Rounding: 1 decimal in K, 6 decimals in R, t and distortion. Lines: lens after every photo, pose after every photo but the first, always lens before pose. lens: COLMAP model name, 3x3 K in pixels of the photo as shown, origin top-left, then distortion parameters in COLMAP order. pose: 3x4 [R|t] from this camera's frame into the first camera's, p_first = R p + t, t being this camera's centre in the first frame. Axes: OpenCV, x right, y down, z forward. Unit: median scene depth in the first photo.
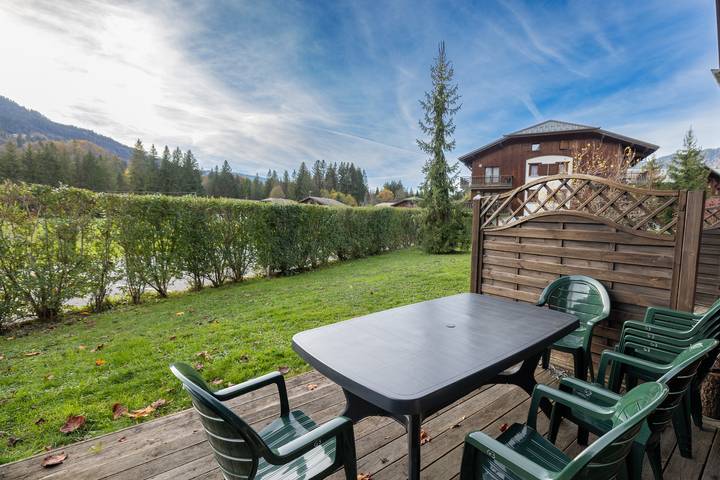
lens RADIAL K [[299.4, 0, 358.5], [0, 299.4, 250.4], [0, 0, 1]] dist [-0.001833, -0.000224]
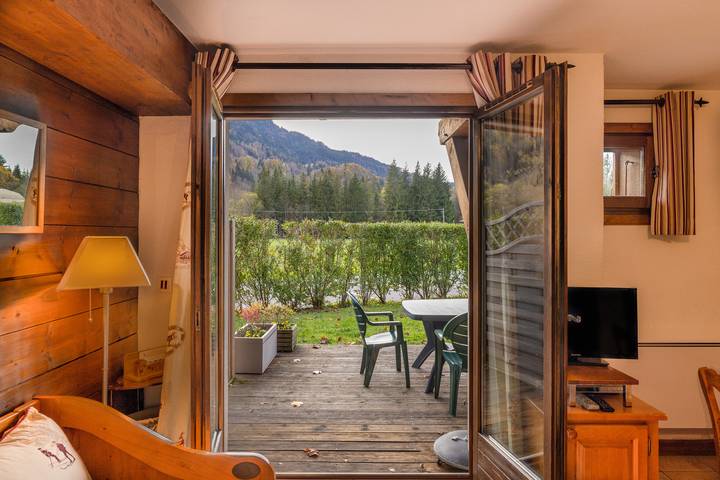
lens RADIAL K [[408.0, 0, 360.0], [0, 408.0, 240.0], [0, 0, 1]] dist [-0.002789, -0.000271]
pose [[0.759104, -0.003609, -0.650959, 0.411657], [-0.062762, 0.994920, -0.078705, 0.035674], [0.647936, 0.100601, 0.755022, -0.396983]]
